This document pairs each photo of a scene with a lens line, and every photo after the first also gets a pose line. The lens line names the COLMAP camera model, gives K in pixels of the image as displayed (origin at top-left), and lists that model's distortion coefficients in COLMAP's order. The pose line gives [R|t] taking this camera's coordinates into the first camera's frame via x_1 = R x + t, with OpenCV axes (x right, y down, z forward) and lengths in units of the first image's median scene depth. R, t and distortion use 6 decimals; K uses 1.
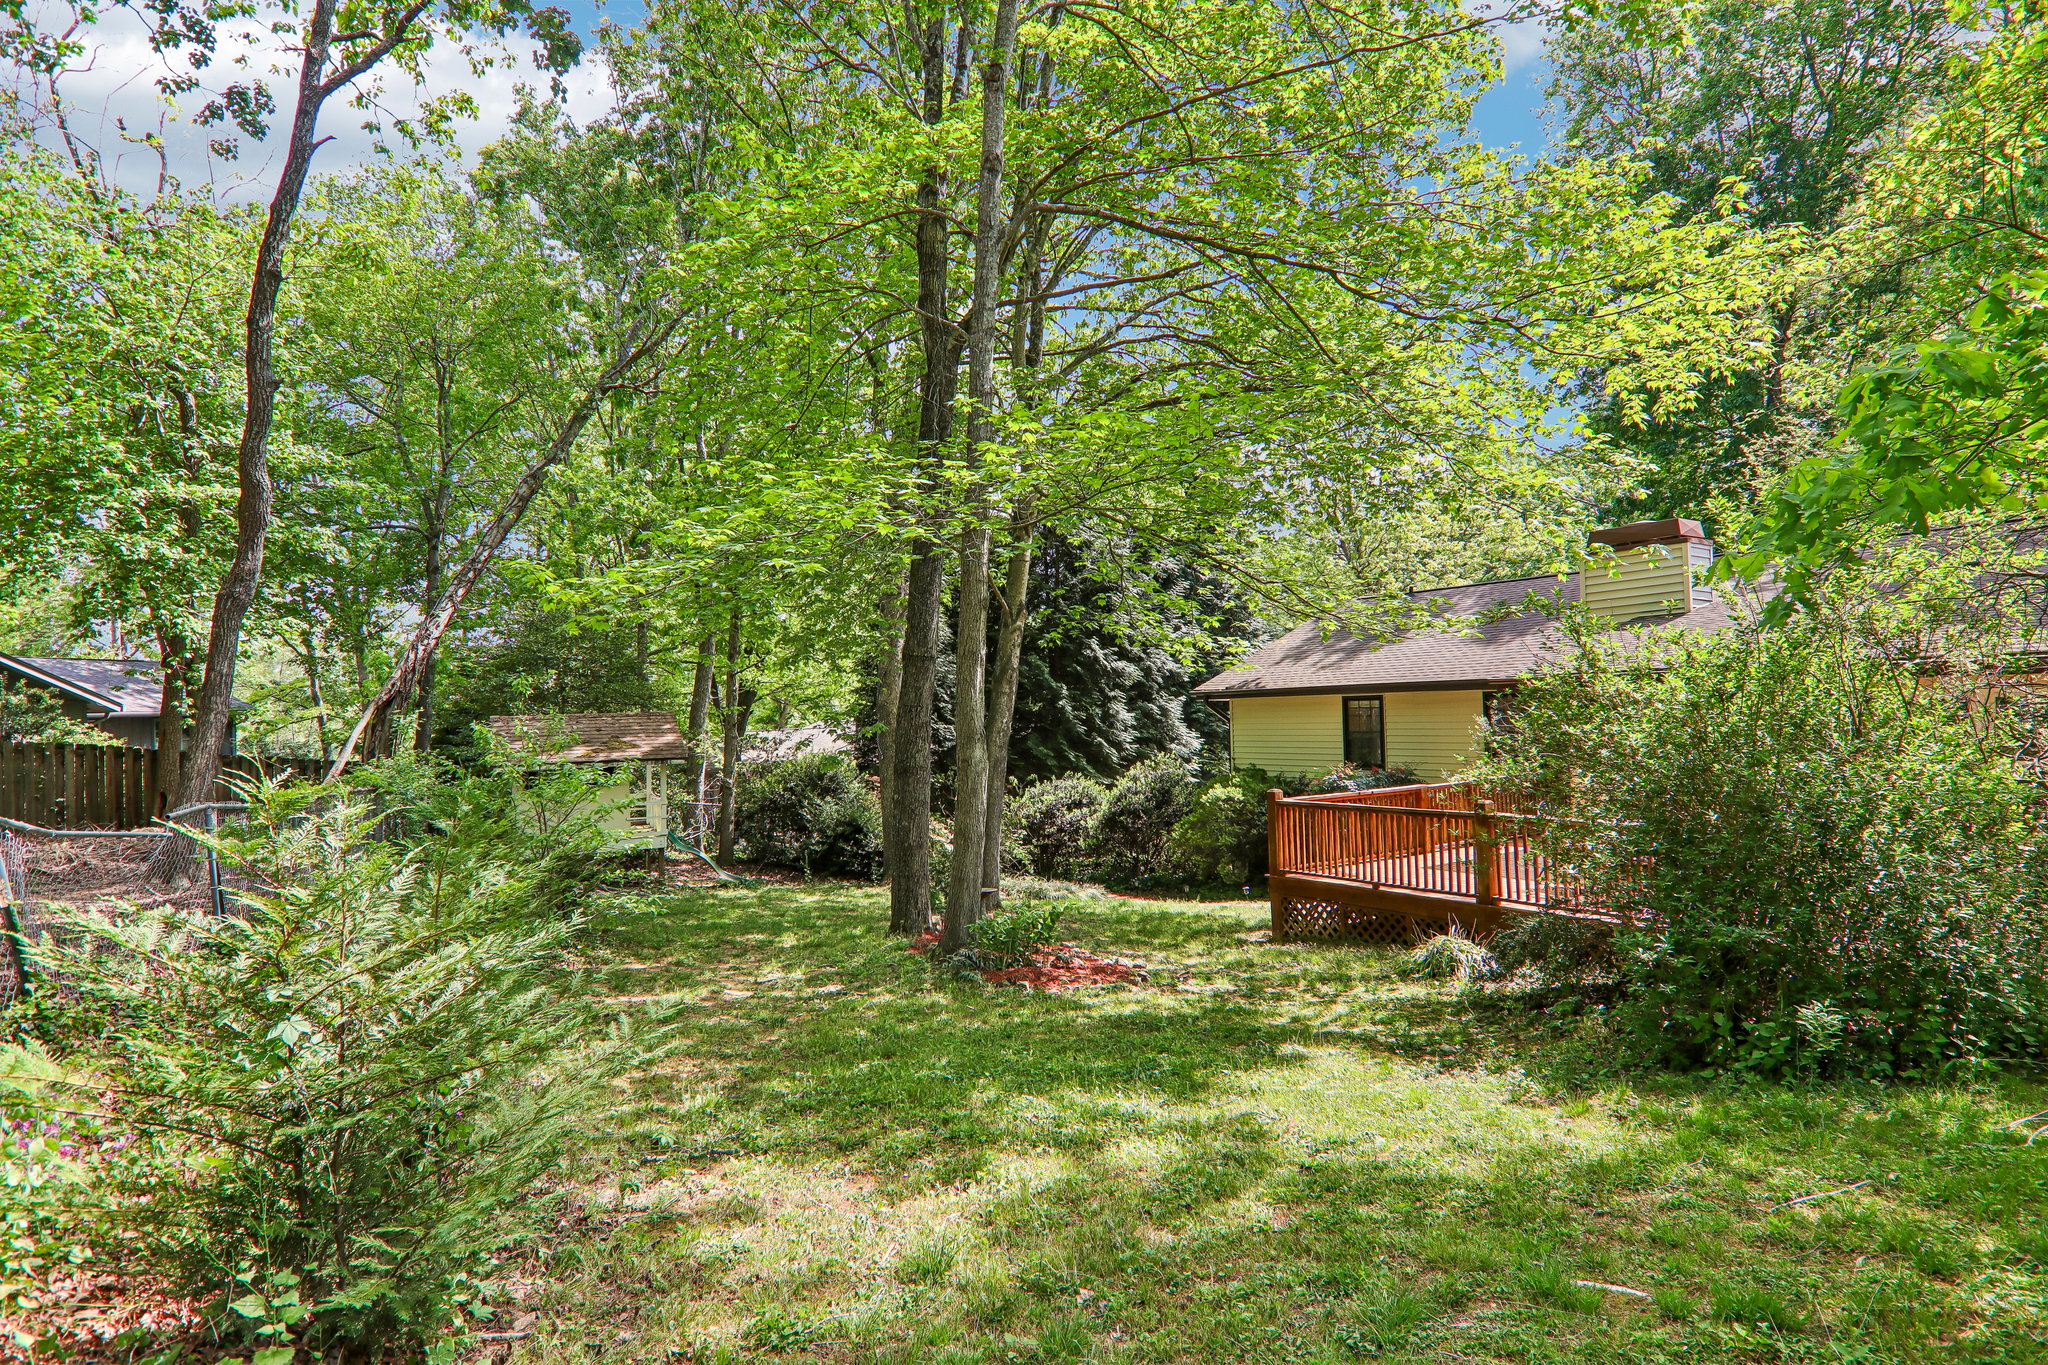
lens RADIAL K [[1143.5, 0, 1029.8], [0, 1143.5, 739.5], [0, 0, 1]] dist [-0.002810, -0.000755]
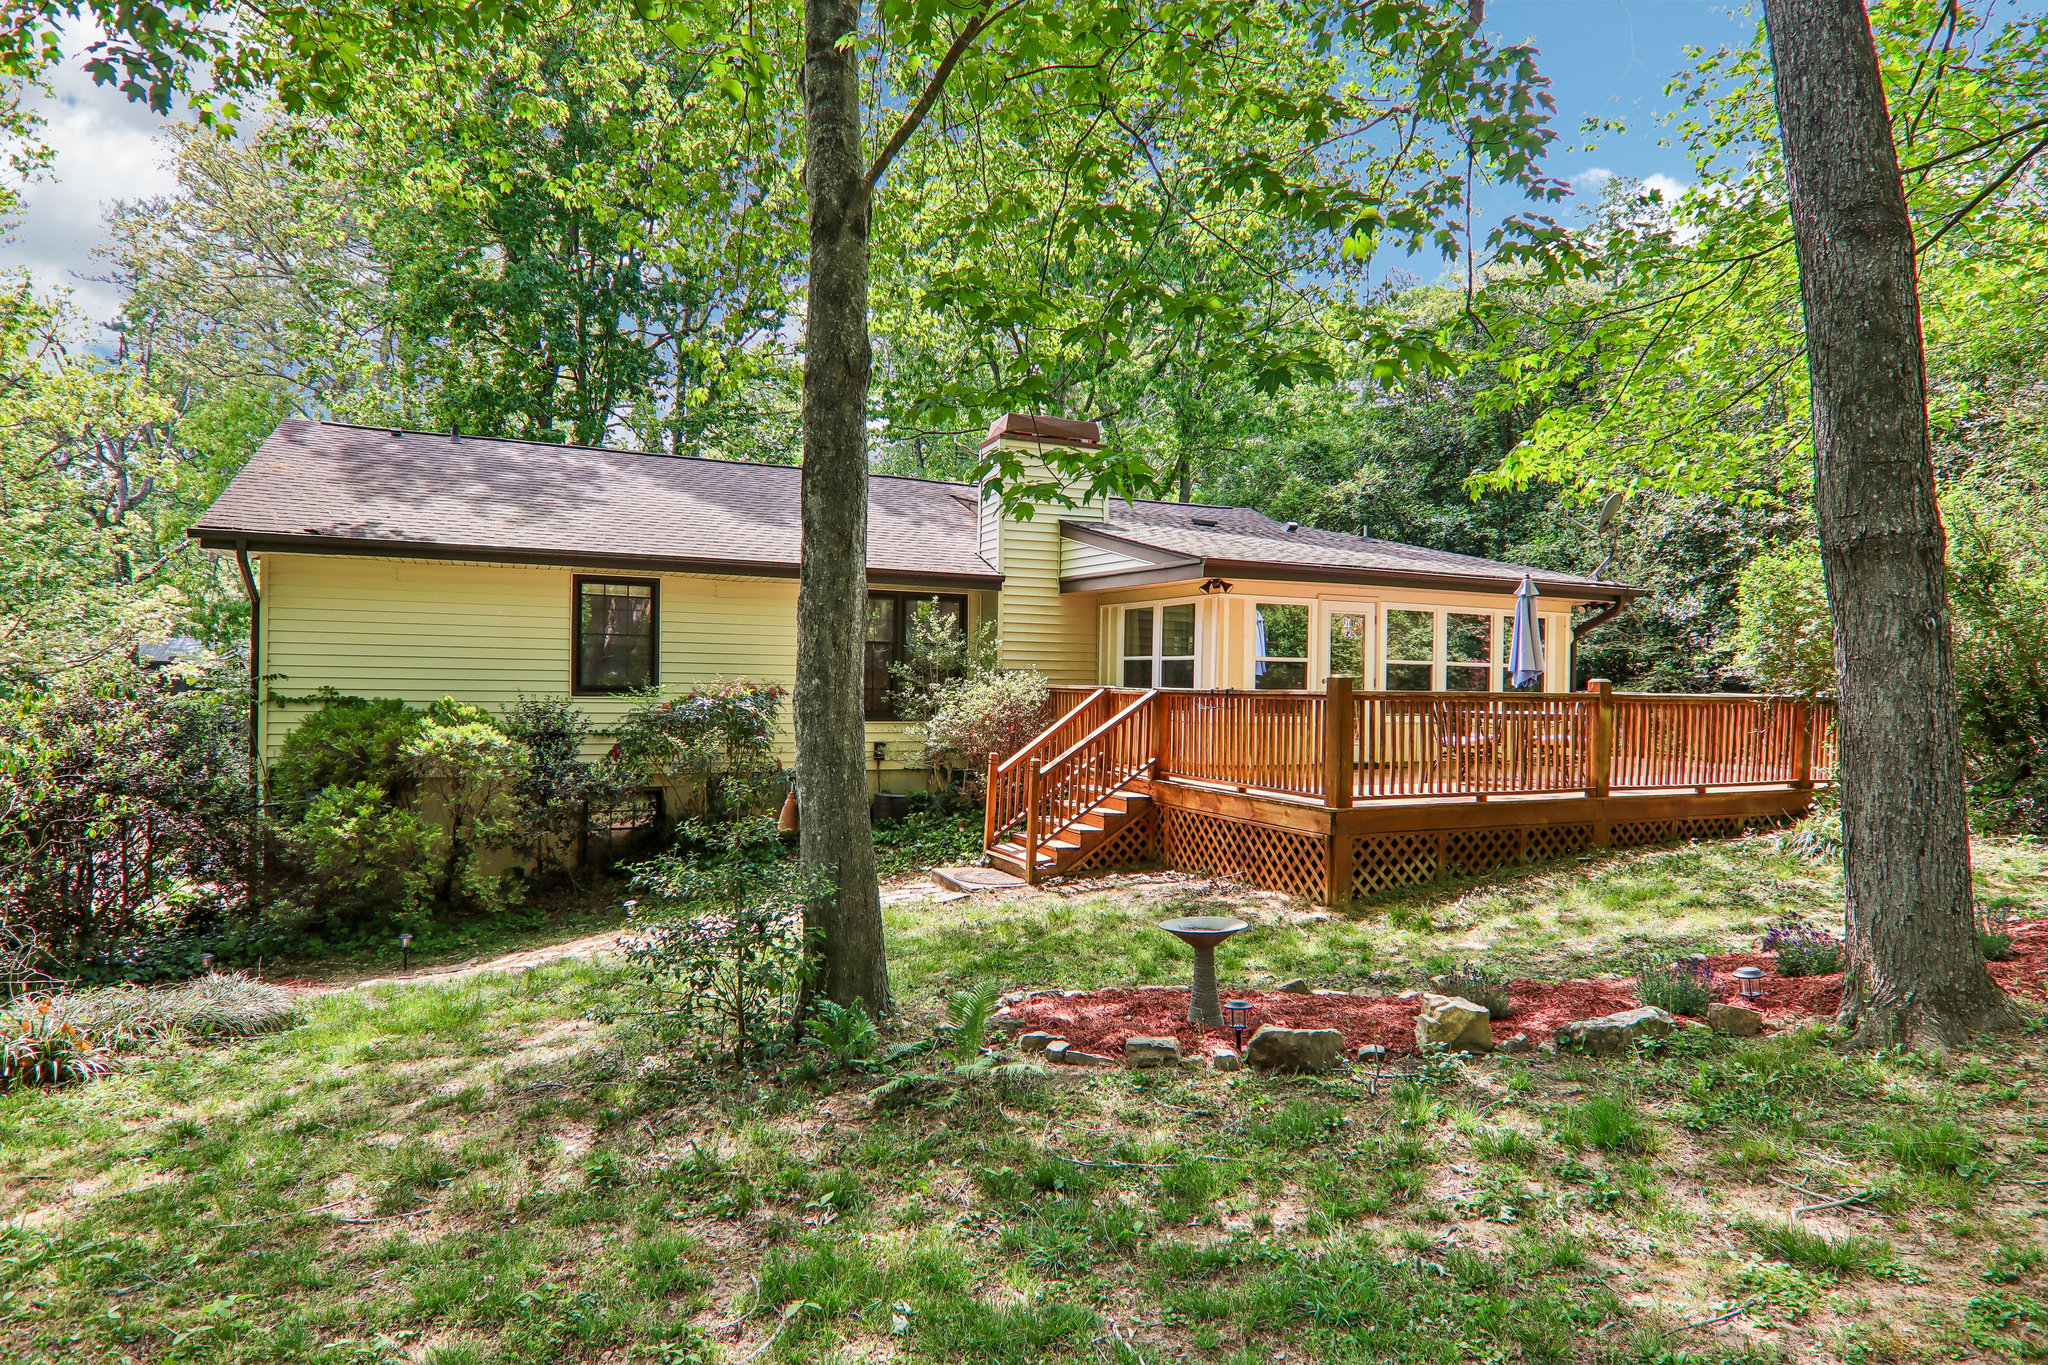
lens RADIAL K [[1143.5, 0, 1029.8], [0, 1143.5, 739.5], [0, 0, 1]] dist [-0.002810, -0.000755]
pose [[0.194003, -0.012374, 0.980923, -0.270398], [0.000040, 0.999921, 0.012606, 0.041942], [-0.981001, -0.002406, 0.193988, 0.648466]]
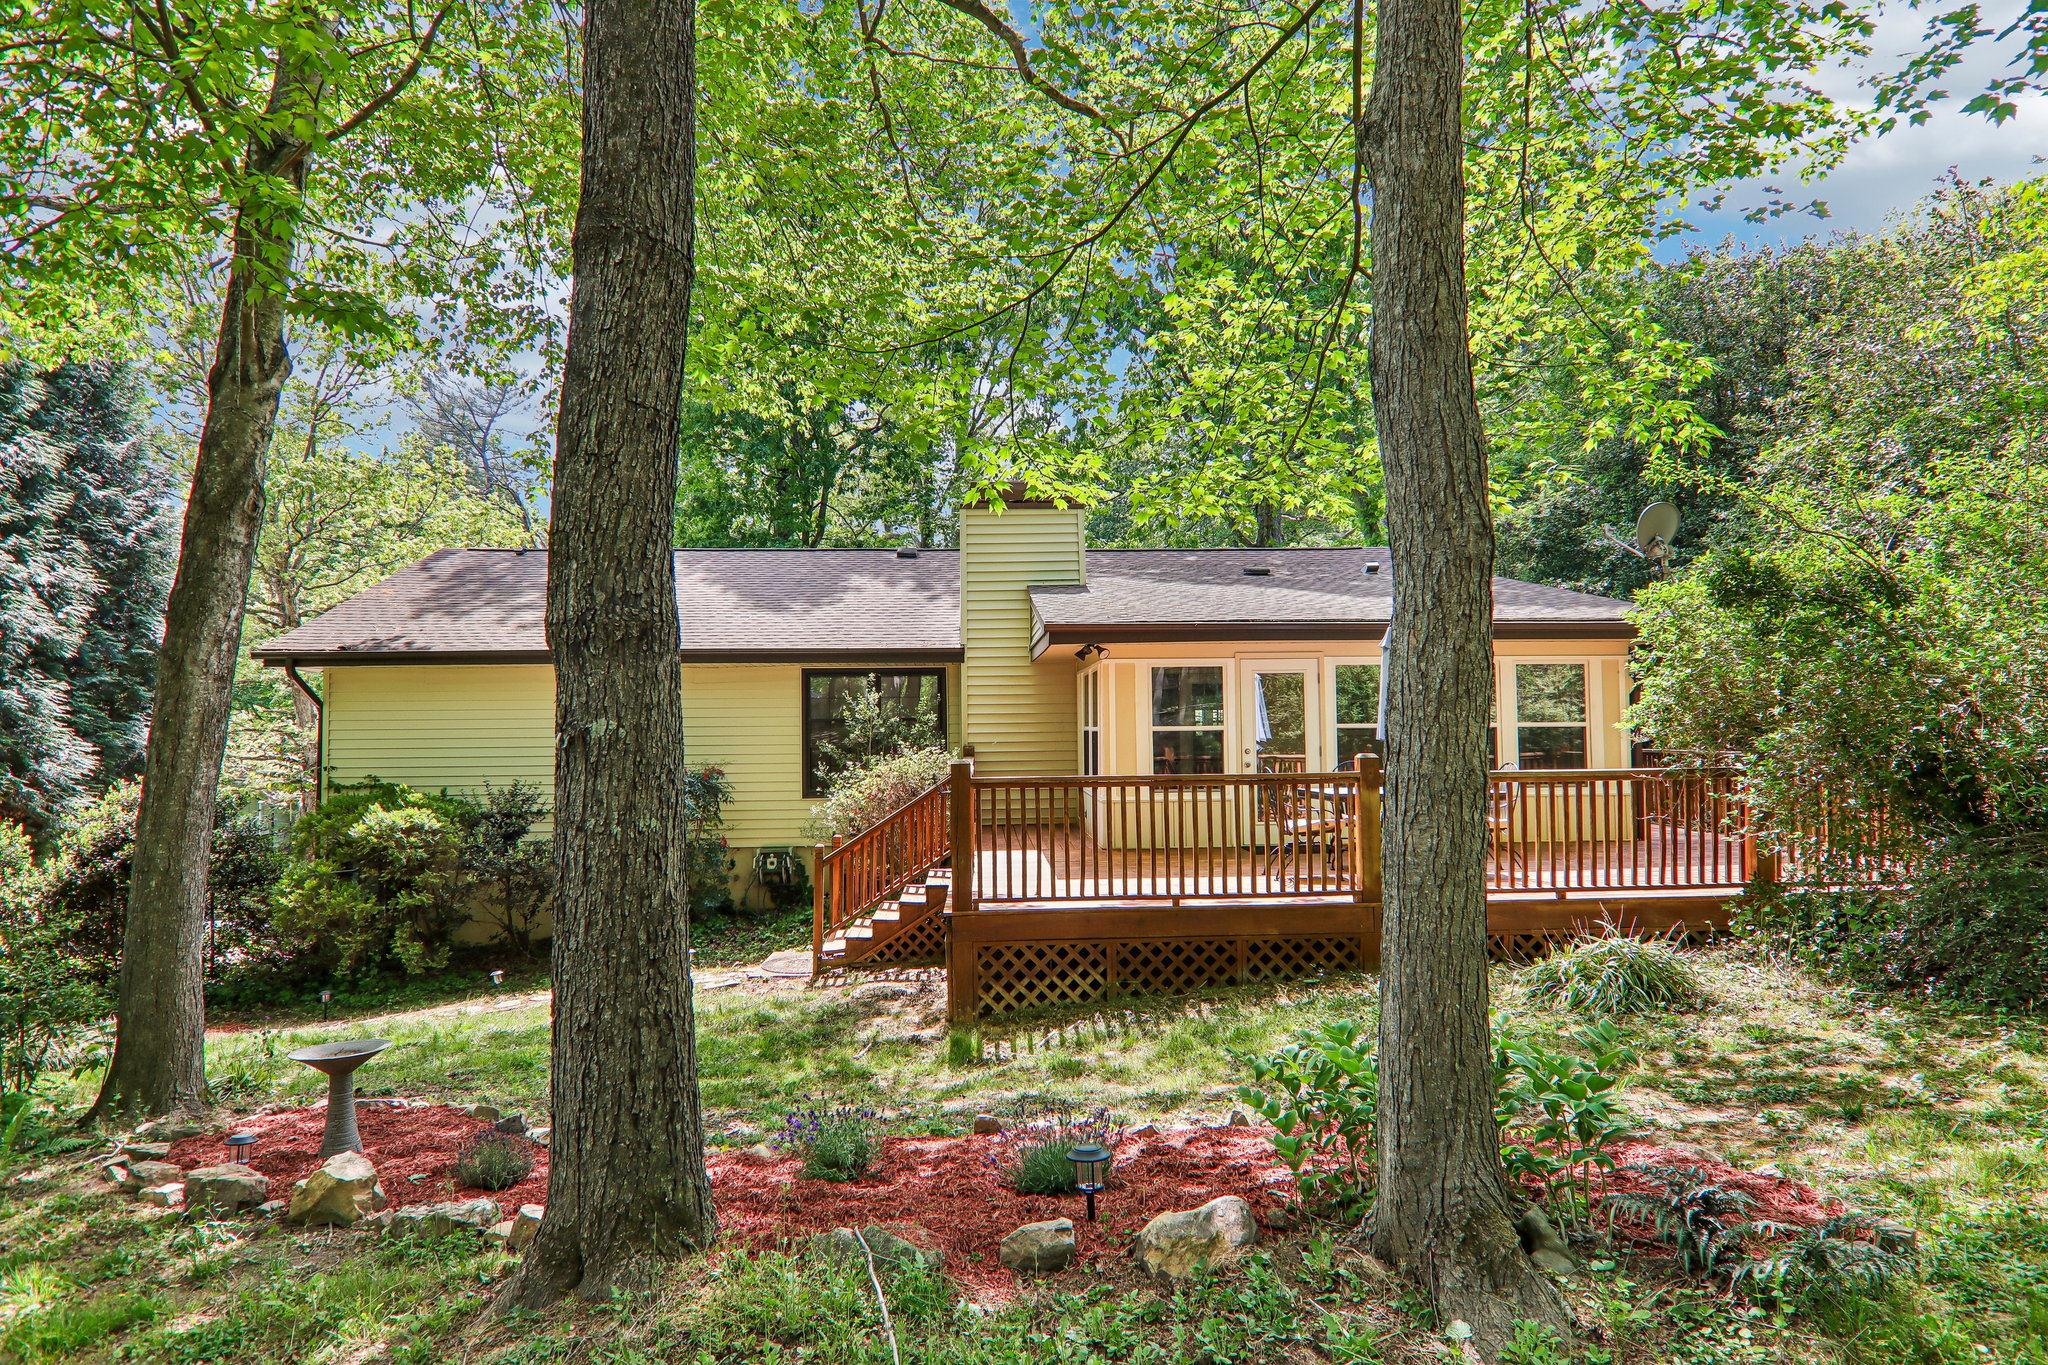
lens RADIAL K [[1143.5, 0, 1029.8], [0, 1143.5, 739.5], [0, 0, 1]] dist [-0.002810, -0.000755]
pose [[0.544664, 0.024676, 0.838292, -0.141447], [0.011705, 0.999246, -0.037018, 0.031599], [-0.838573, 0.029975, 0.543964, 0.409631]]
